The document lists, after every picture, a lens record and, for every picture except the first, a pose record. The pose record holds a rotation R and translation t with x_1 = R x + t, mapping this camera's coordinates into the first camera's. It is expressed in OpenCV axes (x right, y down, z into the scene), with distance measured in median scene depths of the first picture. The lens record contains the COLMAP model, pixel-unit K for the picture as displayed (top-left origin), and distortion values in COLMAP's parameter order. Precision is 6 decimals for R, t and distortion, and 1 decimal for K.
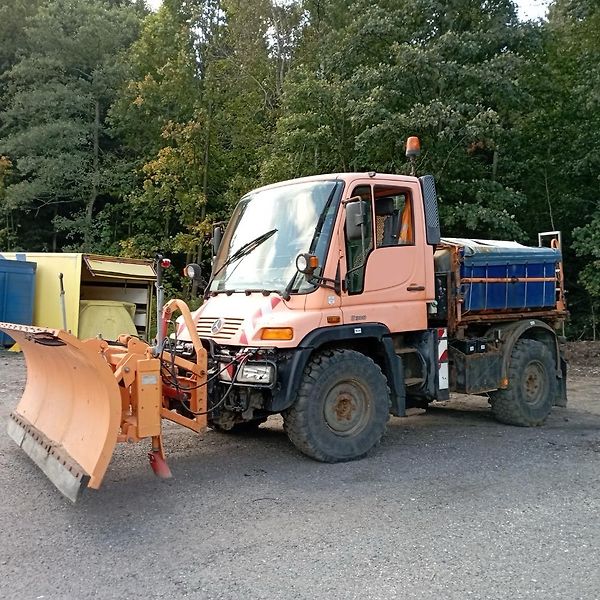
lens RADIAL K [[667.6, 0, 300.0], [0, 667.6, 300.0], [0, 0, 1]] dist [0.077218, -0.029498]
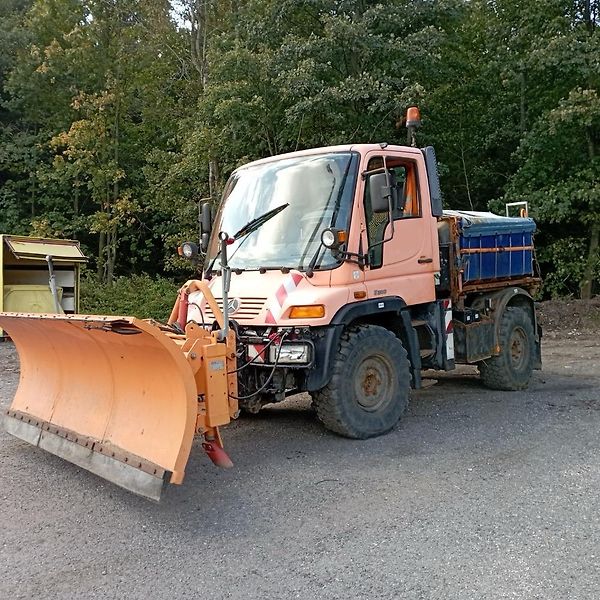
lens RADIAL K [[667.6, 0, 300.0], [0, 667.6, 300.0], [0, 0, 1]] dist [0.077218, -0.029498]
pose [[0.988024, -0.040480, 0.148897, -0.160758], [0.035046, 0.998627, 0.038939, -0.003894], [-0.150268, -0.033254, 0.988086, 0.036637]]
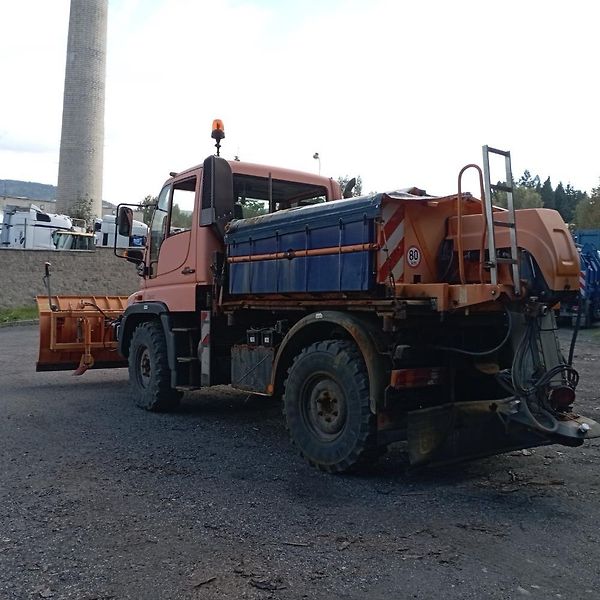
lens RADIAL K [[672.0, 0, 300.1], [0, 672.0, 290.4], [0, 0, 1]] dist [0.077796, -0.025566]
pose [[-0.017577, -0.004427, -0.999836, 1.207367], [-0.013382, 0.999902, -0.004192, 0.014426], [0.999756, 0.013306, -0.017635, 1.176145]]
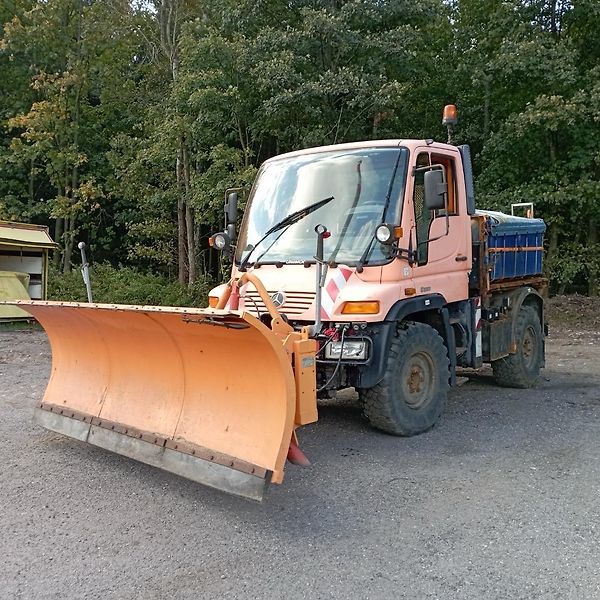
lens RADIAL K [[665.6, 0, 300.0], [0, 665.6, 300.0], [0, 0, 1]] dist [0.078334, -0.014961]
pose [[0.972143, -0.020093, 0.233525, -0.292593], [0.008248, 0.998634, 0.051591, -0.008741], [-0.234243, -0.048227, 0.970981, 0.078888]]
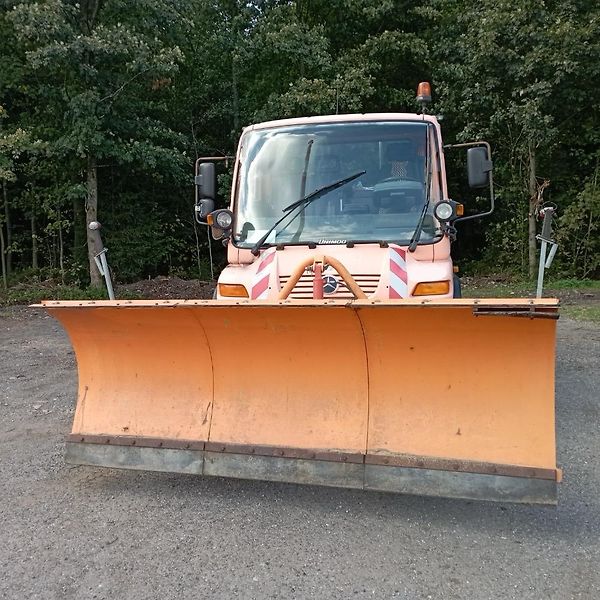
lens RADIAL K [[672.0, 0, 300.1], [0, 672.0, 290.4], [0, 0, 1]] dist [0.077796, -0.025566]
pose [[0.762596, -0.073734, 0.642659, -0.658803], [0.026809, 0.996231, 0.082488, -0.023890], [-0.646319, -0.045676, 0.761699, 0.348508]]
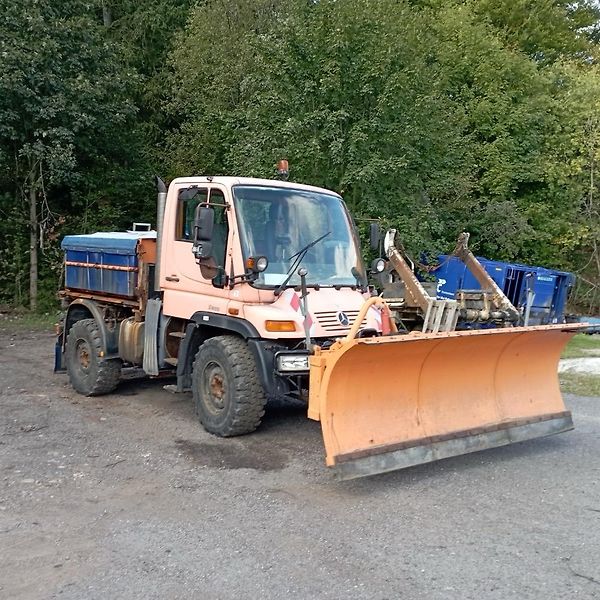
lens RADIAL K [[728.9, 0, 300.0], [0, 728.9, 300.0], [0, 0, 1]] dist [-0.010737, -0.020141]
pose [[-0.103270, -0.043872, 0.993685, -1.182144], [-0.016123, 0.998969, 0.042430, -0.037784], [-0.994523, -0.011639, -0.103871, 1.103267]]
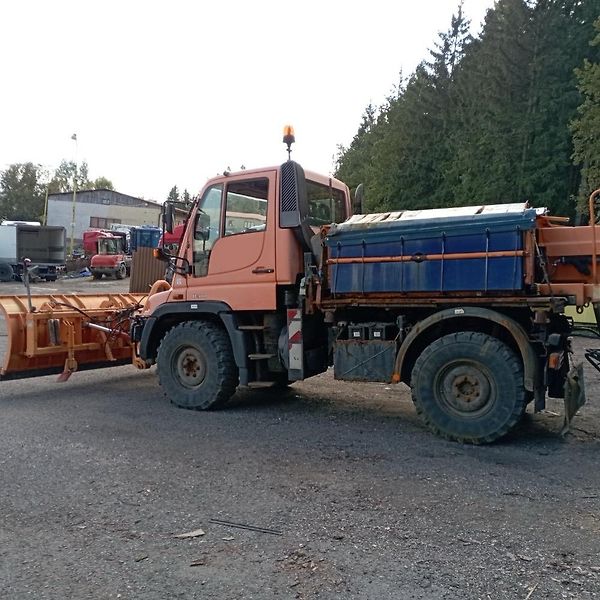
lens RADIAL K [[672.0, 0, 300.1], [0, 672.0, 290.4], [0, 0, 1]] dist [0.077796, -0.025566]
pose [[0.393234, 0.011178, -0.919370, 1.176267], [-0.001614, 0.999933, 0.011467, 0.001588], [0.919437, -0.003026, 0.393226, 0.618837]]
